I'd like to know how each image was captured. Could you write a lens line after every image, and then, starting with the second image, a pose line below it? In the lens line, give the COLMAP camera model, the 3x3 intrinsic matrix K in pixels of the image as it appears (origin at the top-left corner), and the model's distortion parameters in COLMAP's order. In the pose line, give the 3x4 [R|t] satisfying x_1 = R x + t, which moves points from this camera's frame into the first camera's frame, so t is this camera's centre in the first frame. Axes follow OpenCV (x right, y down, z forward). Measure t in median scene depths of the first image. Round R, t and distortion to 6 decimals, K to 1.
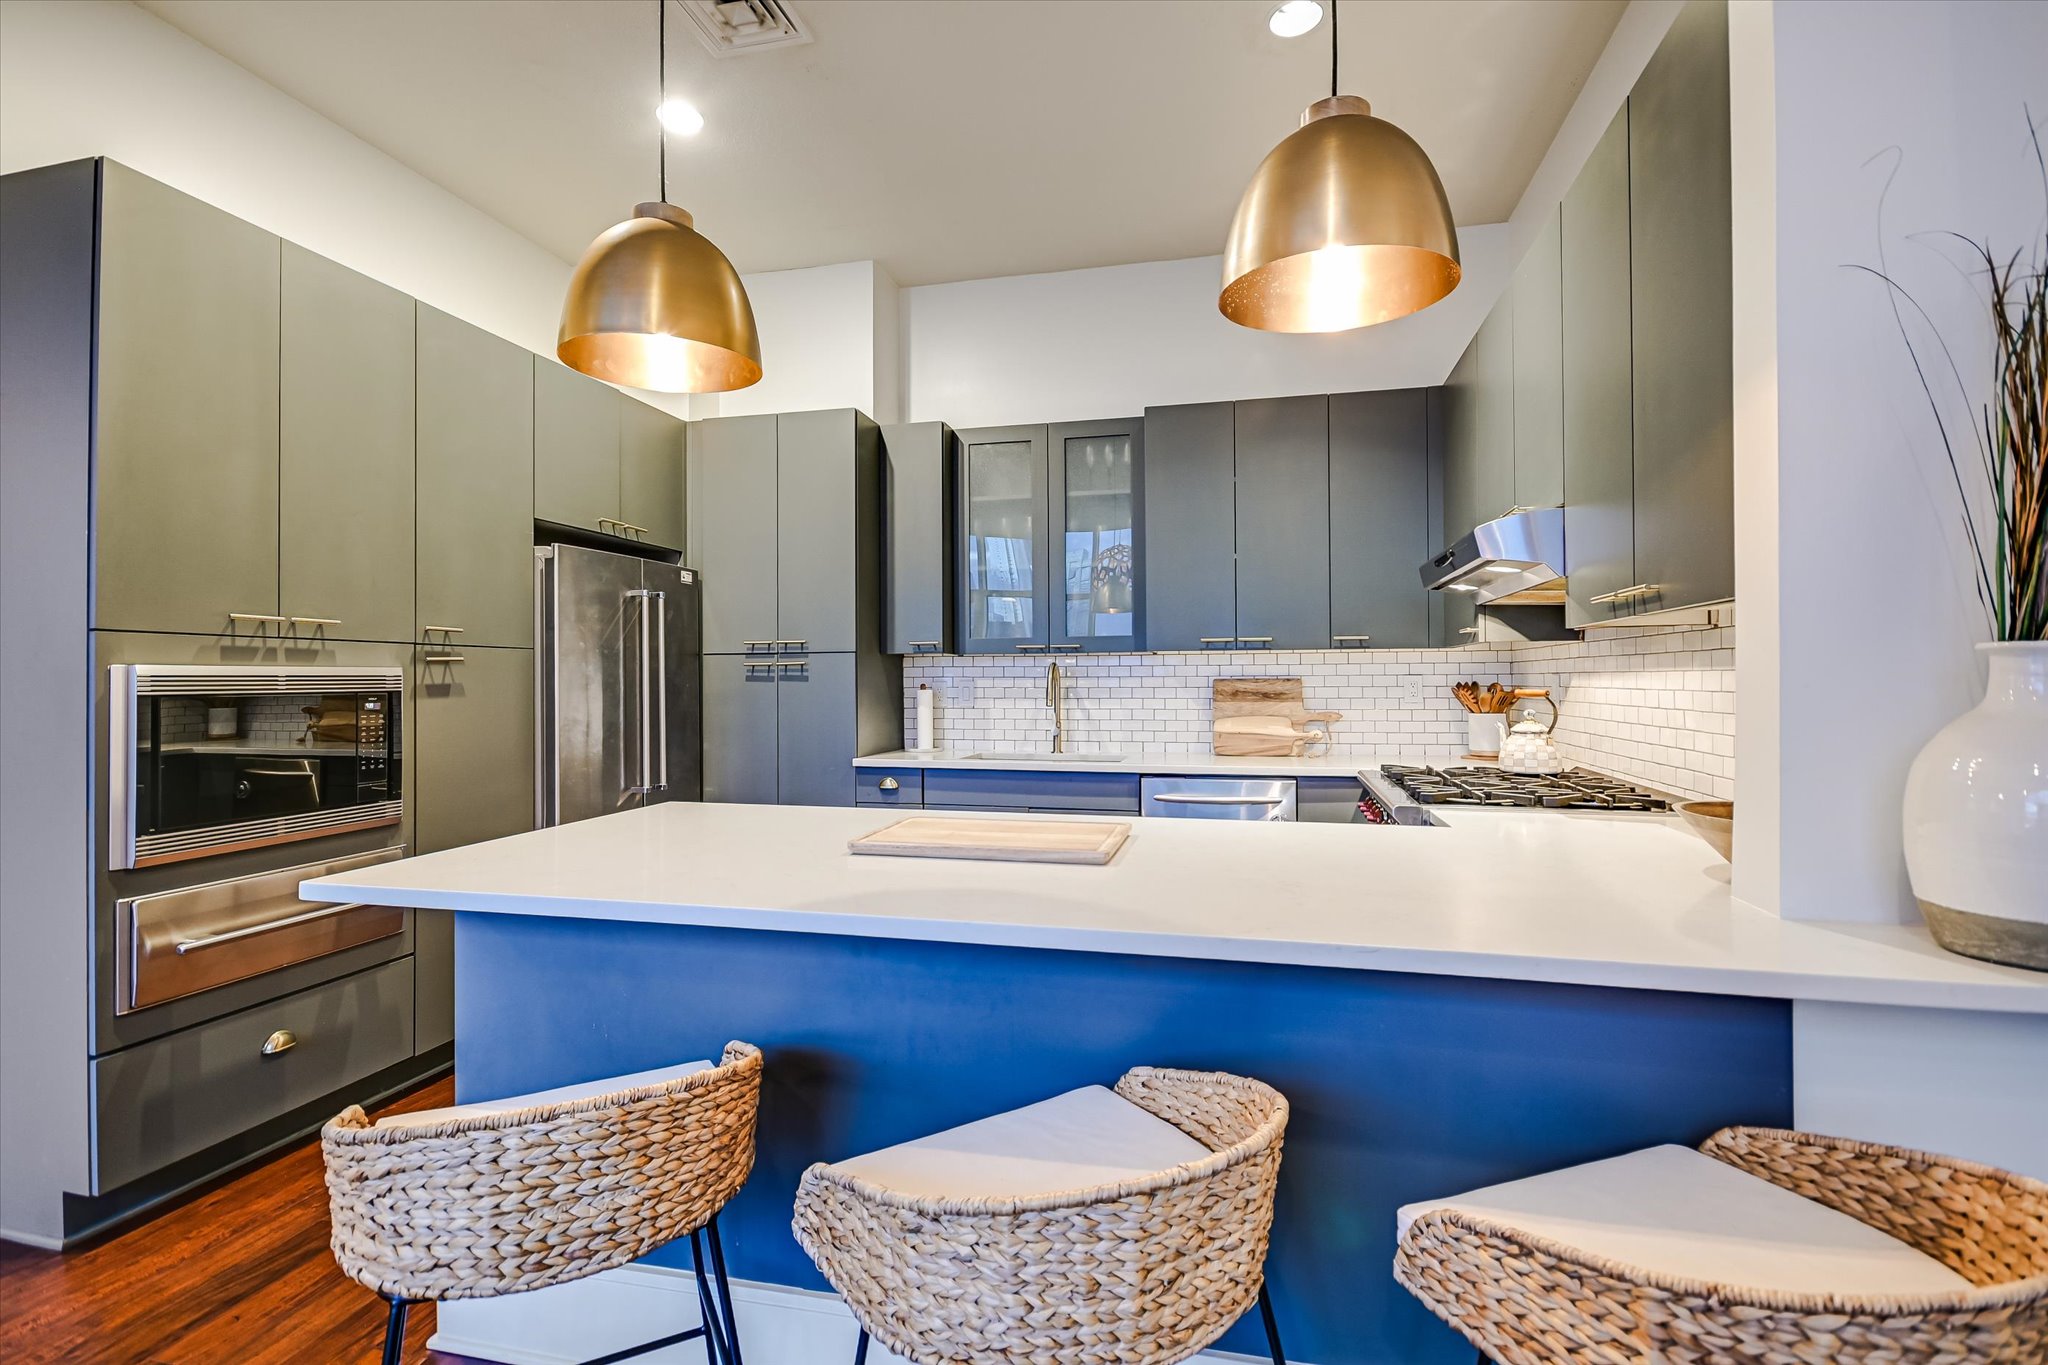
lens RADIAL K [[957.6, 0, 1068.6], [0, 957.6, 672.2], [0, 0, 1]] dist [0.006879, 0.000489]
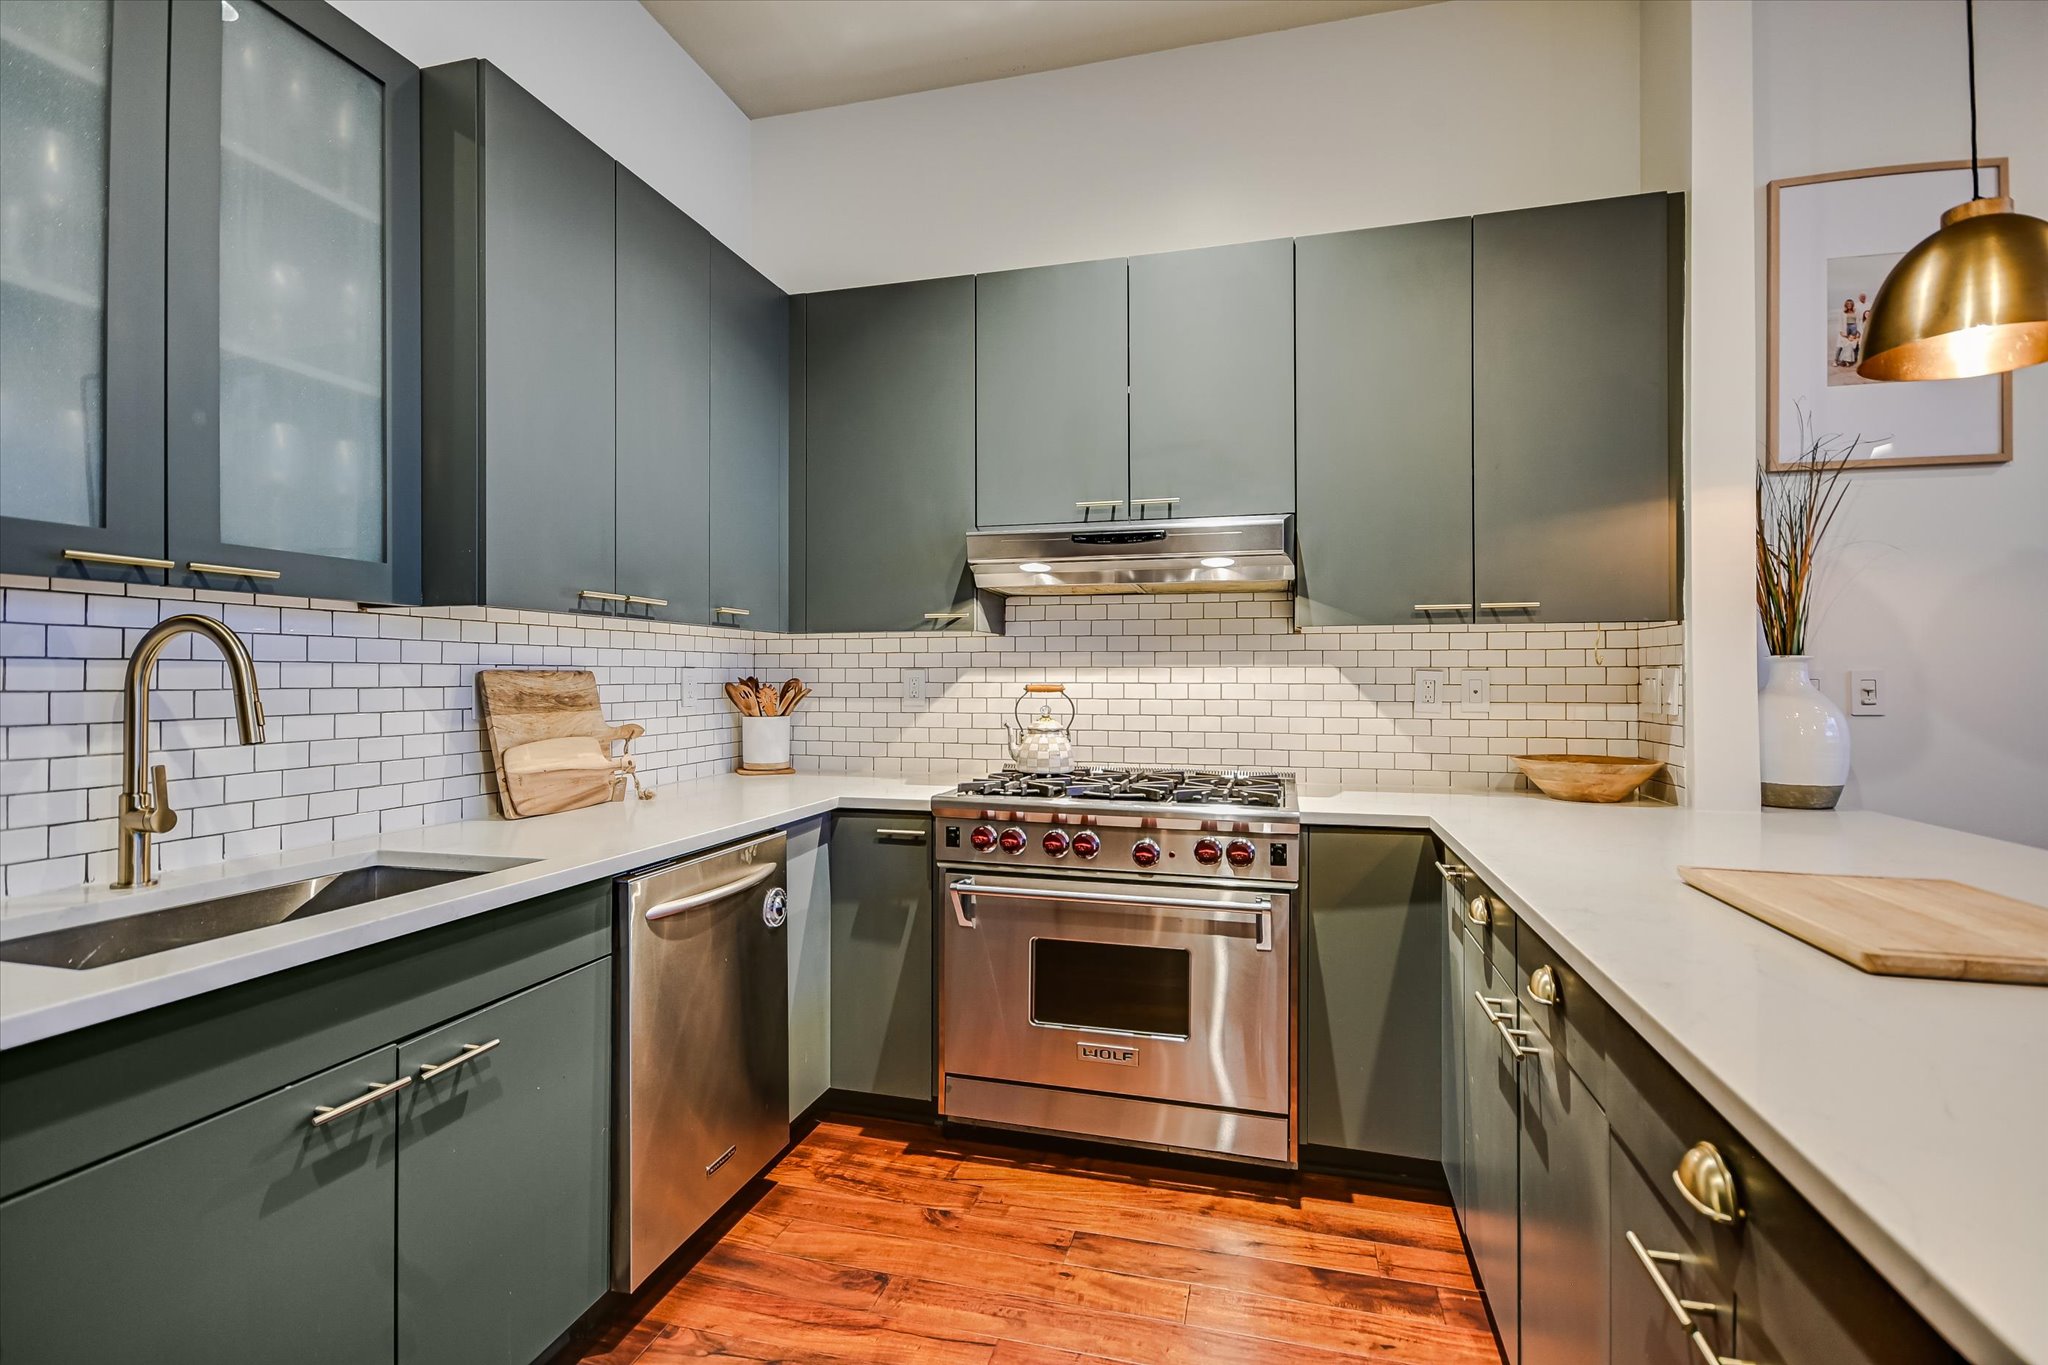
lens RADIAL K [[957.6, 0, 1013.2], [0, 957.6, 676.8], [0, 0, 1]] dist [0.006879, 0.000489]
pose [[0.070295, 0.004771, 0.997515, -0.339261], [-0.008225, 0.999957, -0.004203, 0.010706], [-0.997492, -0.007909, 0.070331, 0.702202]]
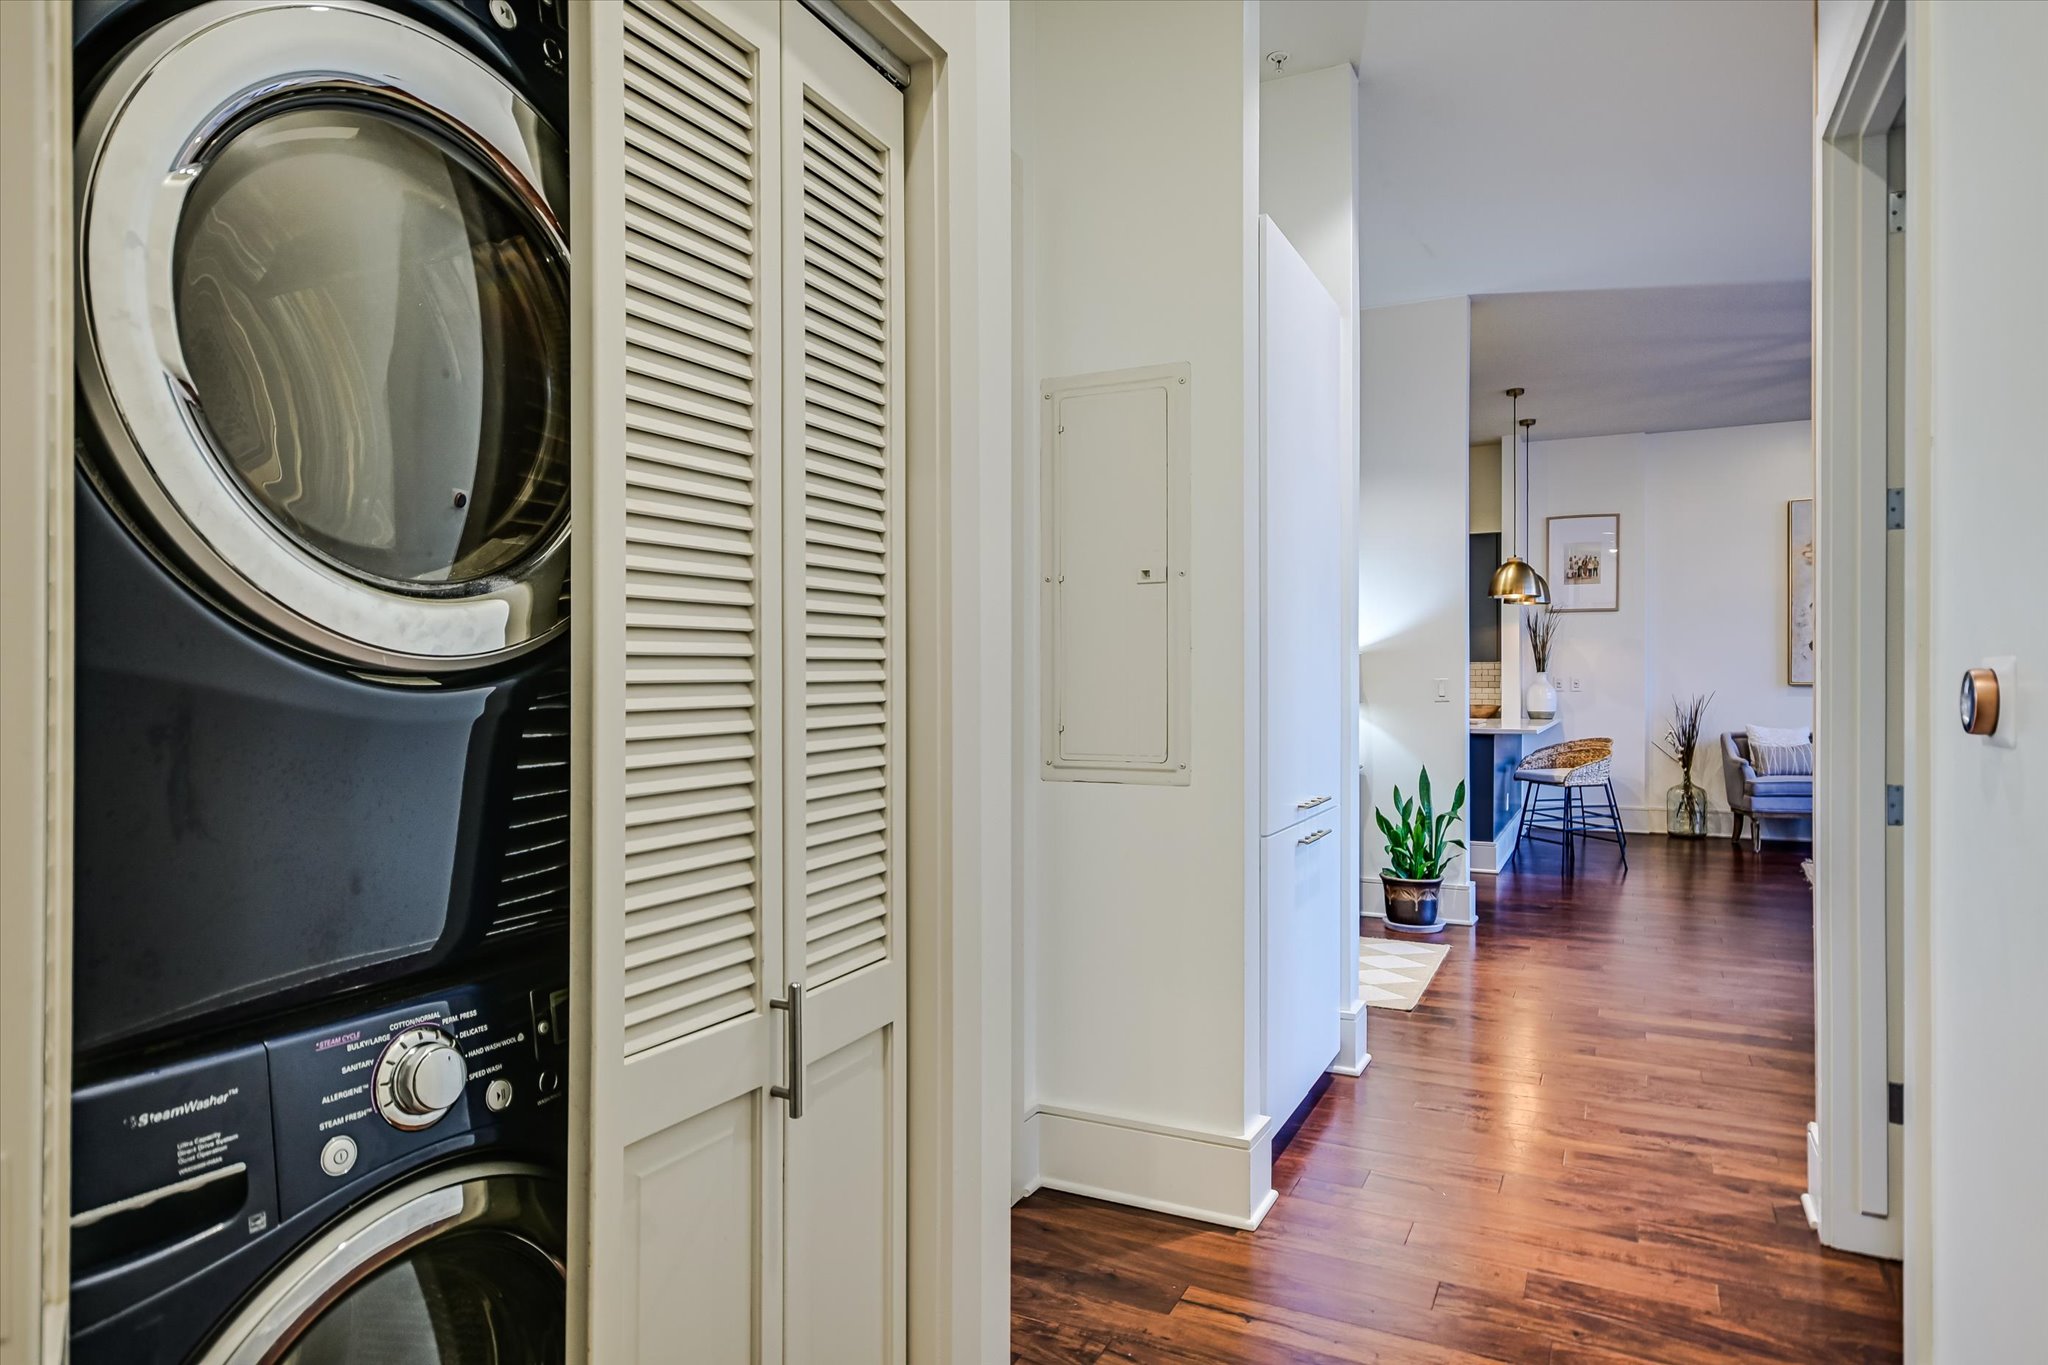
lens RADIAL K [[1186.9, 0, 1021.6], [0, 1186.9, 674.0], [0, 0, 1]] dist [0.004599, 0.000285]
pose [[0.254676, 0.002411, 0.967023, -2.203214], [-0.007090, 0.999975, -0.000626, 0.003624], [-0.967000, -0.006696, 0.254686, 0.665368]]
